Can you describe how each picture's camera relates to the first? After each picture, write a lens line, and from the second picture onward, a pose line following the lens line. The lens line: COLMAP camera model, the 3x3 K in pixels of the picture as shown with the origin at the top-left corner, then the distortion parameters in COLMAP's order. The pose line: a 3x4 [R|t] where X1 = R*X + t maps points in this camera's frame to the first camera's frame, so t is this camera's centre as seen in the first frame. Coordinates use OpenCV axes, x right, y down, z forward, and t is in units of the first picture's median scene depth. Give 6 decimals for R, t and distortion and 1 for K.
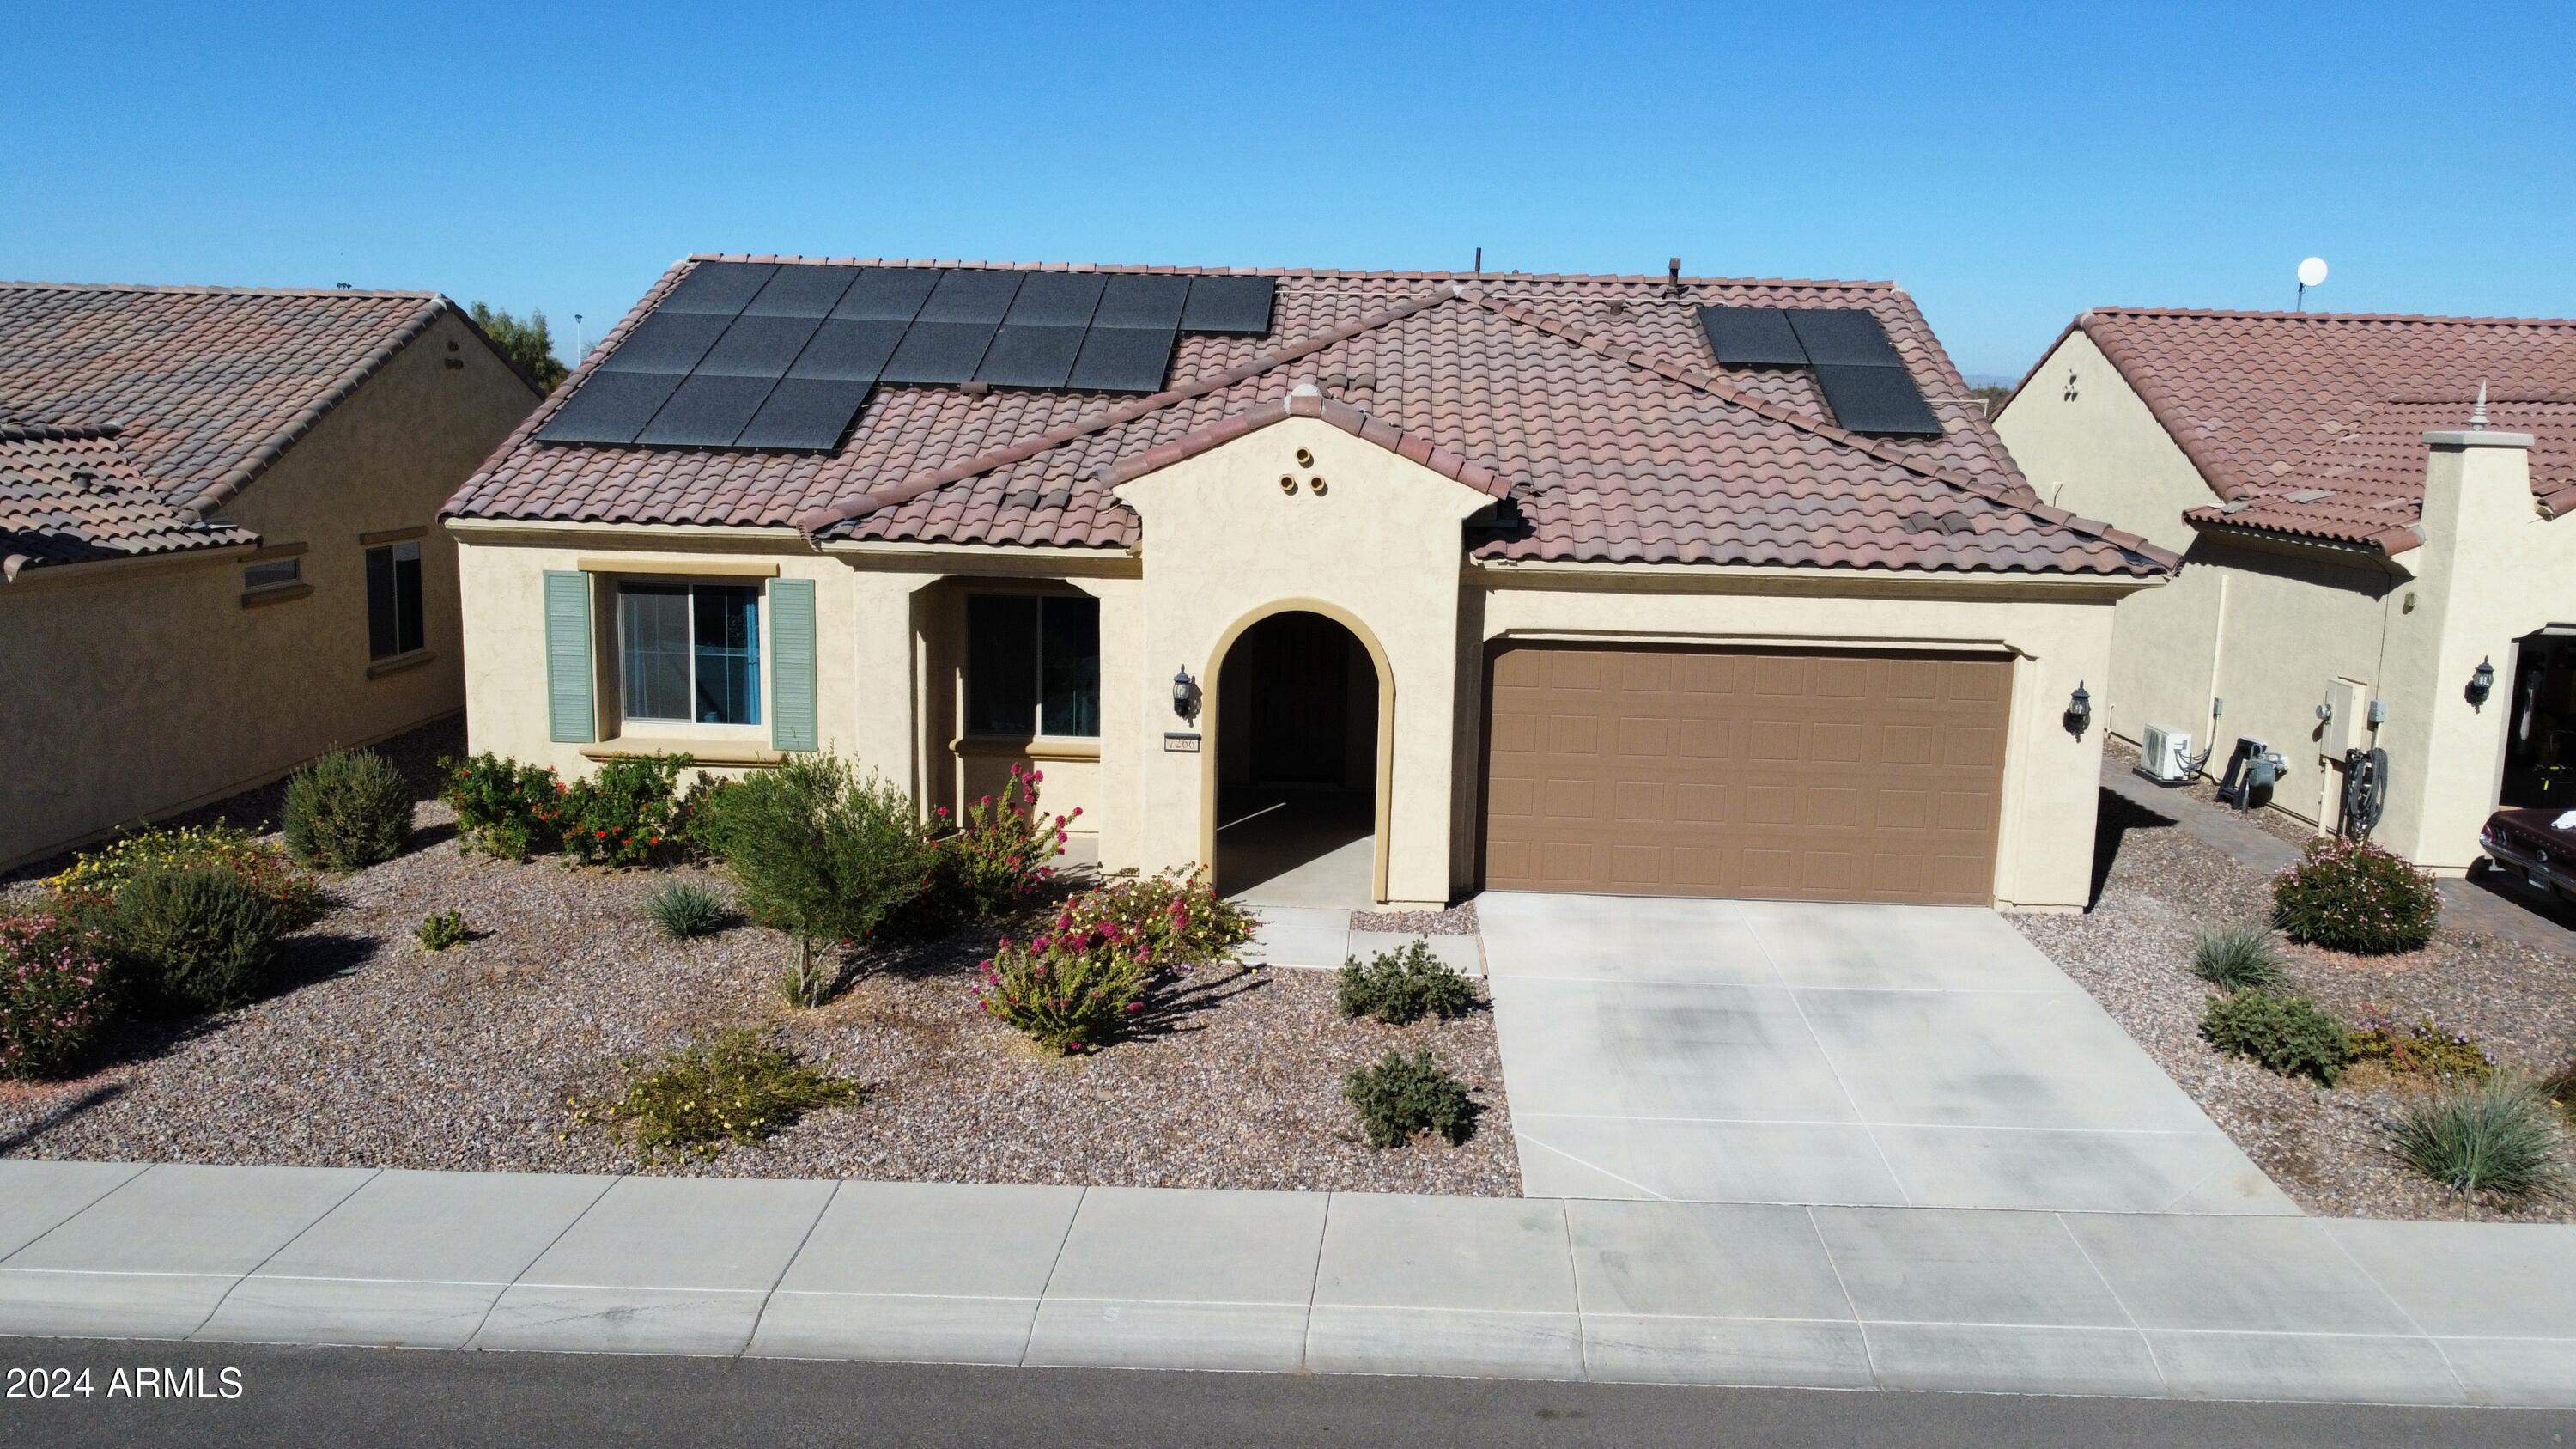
lens RADIAL K [[1962.9, 0, 1302.2], [0, 1962.9, 726.4], [0, 0, 1]] dist [-0.004795, -0.001902]
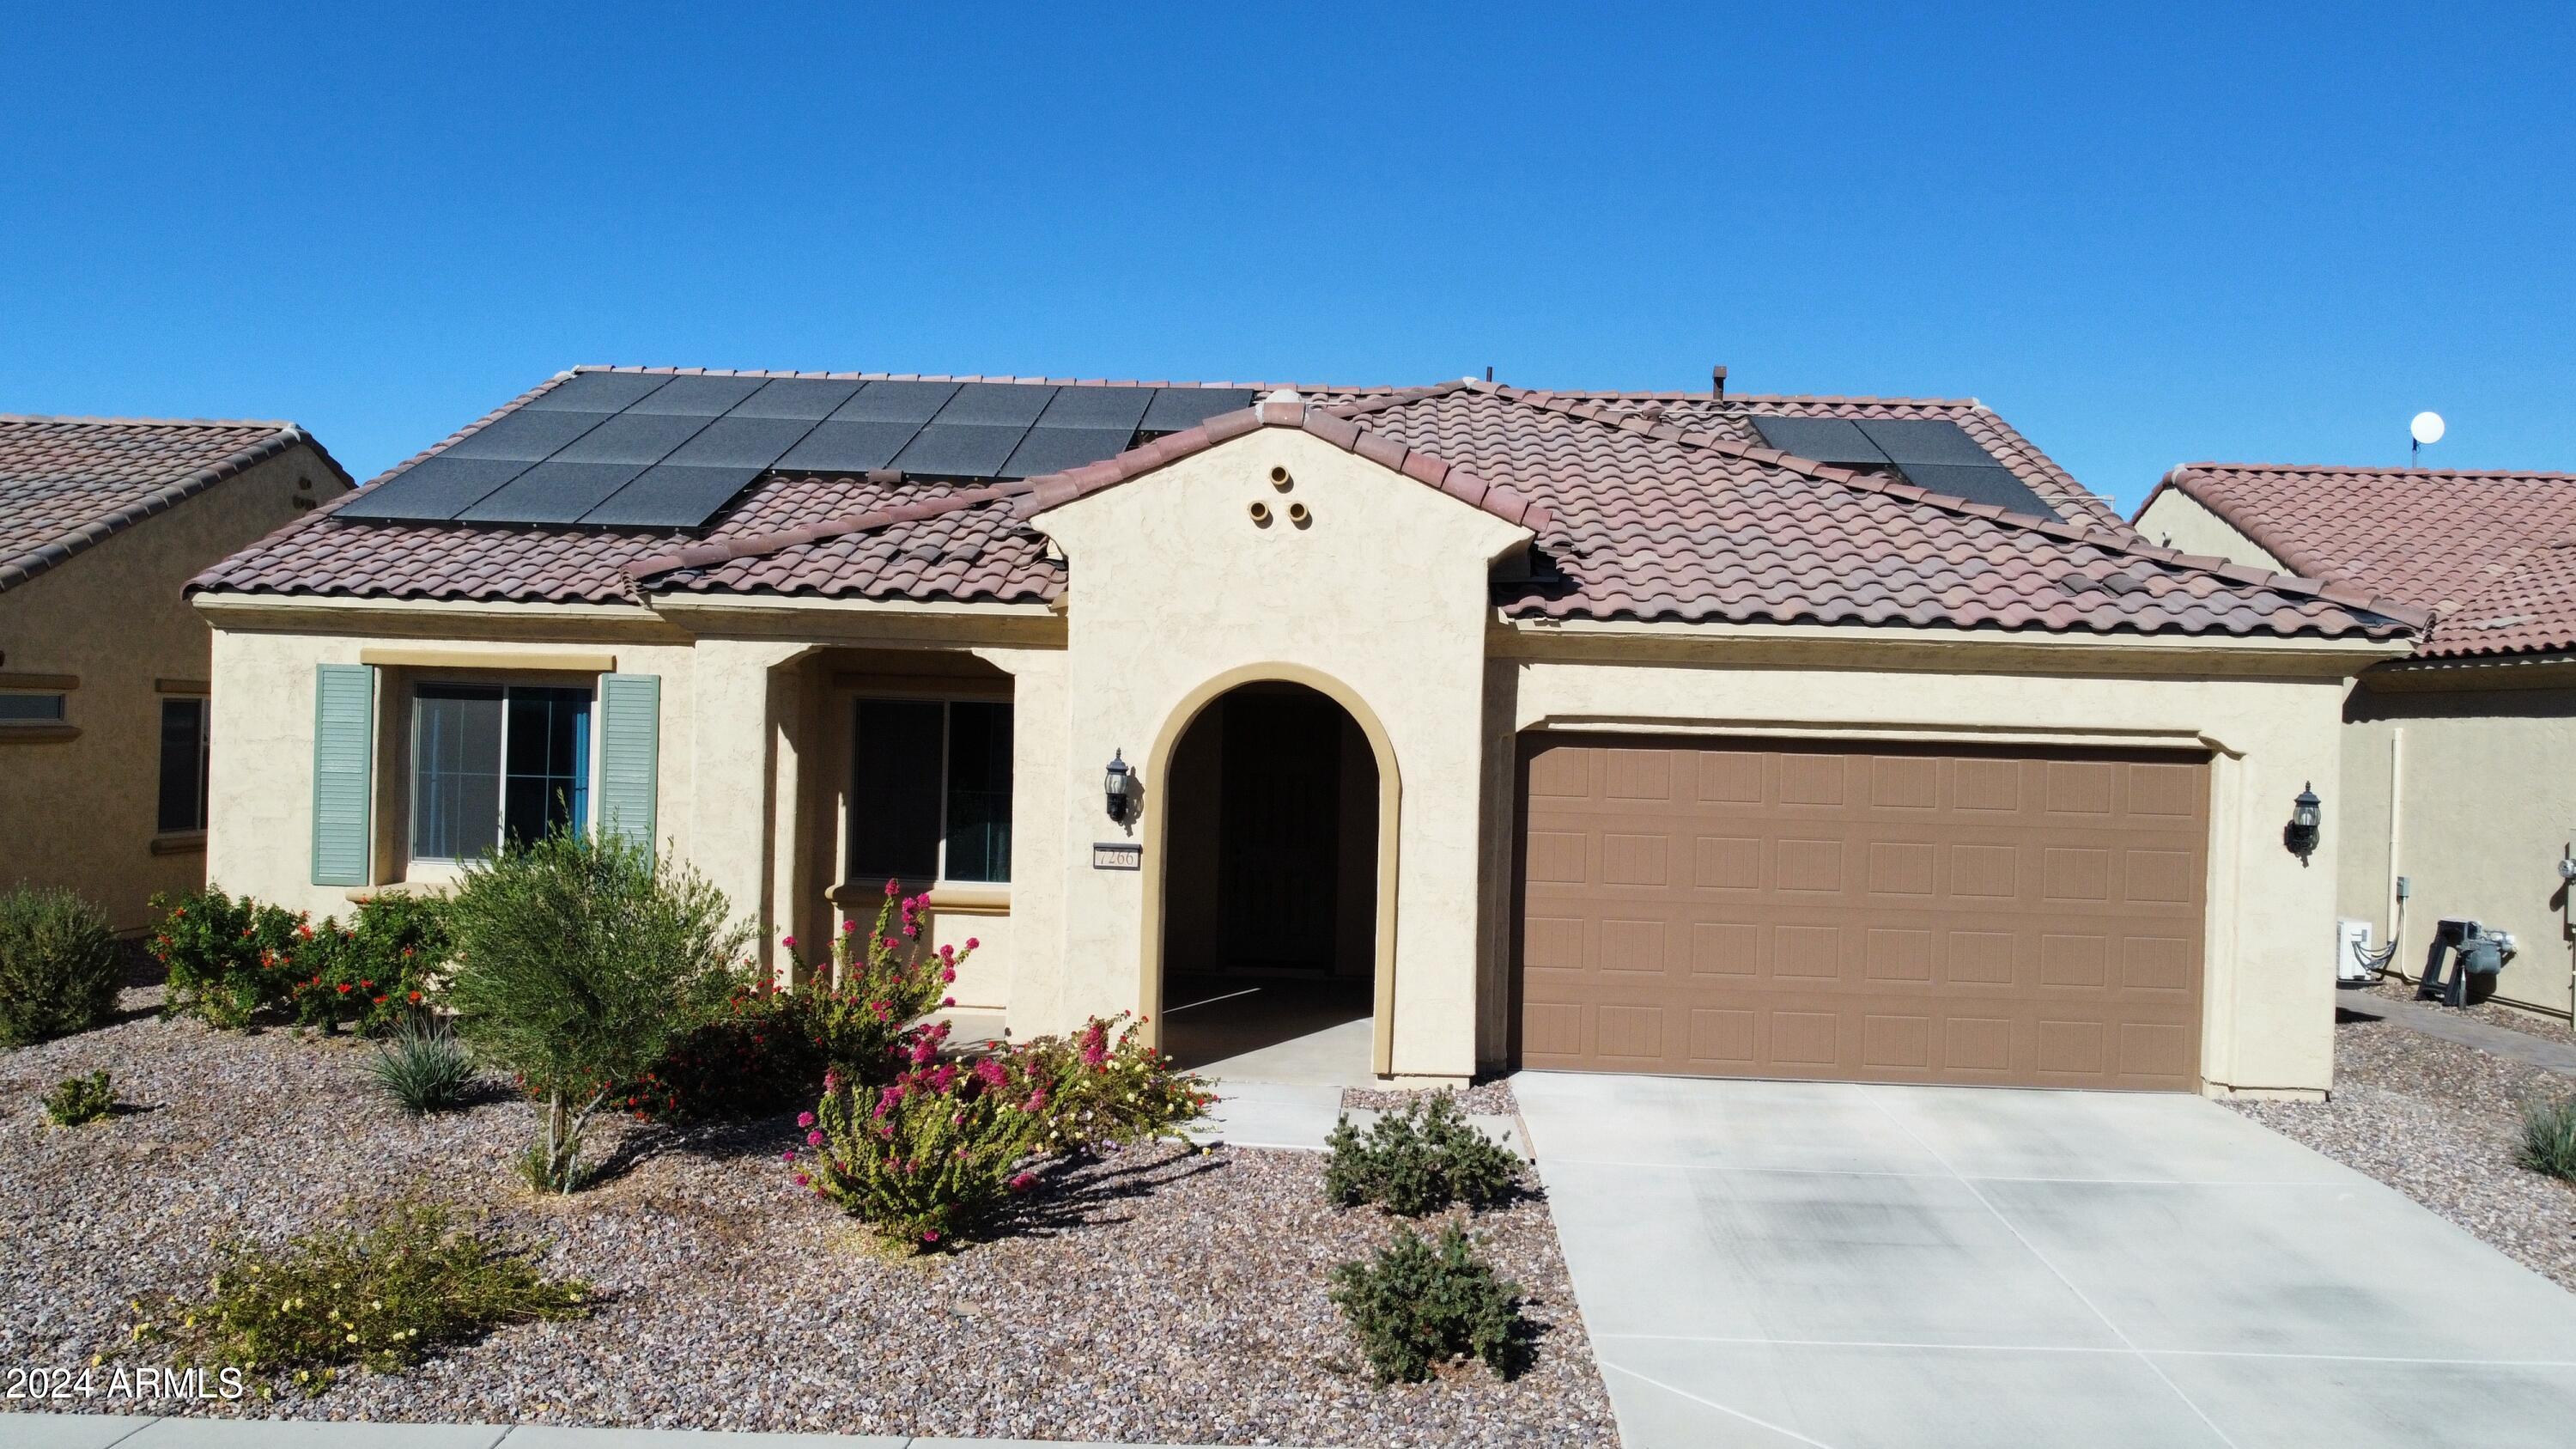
lens RADIAL K [[1957.1, 0, 1298.1], [0, 1957.1, 725.8], [0, 0, 1]] dist [-0.004912, -0.000268]
pose [[0.999993, 0.003371, 0.001540, 0.006635], [-0.003068, 0.986072, -0.166291, 0.083421], [-0.002079, 0.166285, 0.986076, 0.257524]]
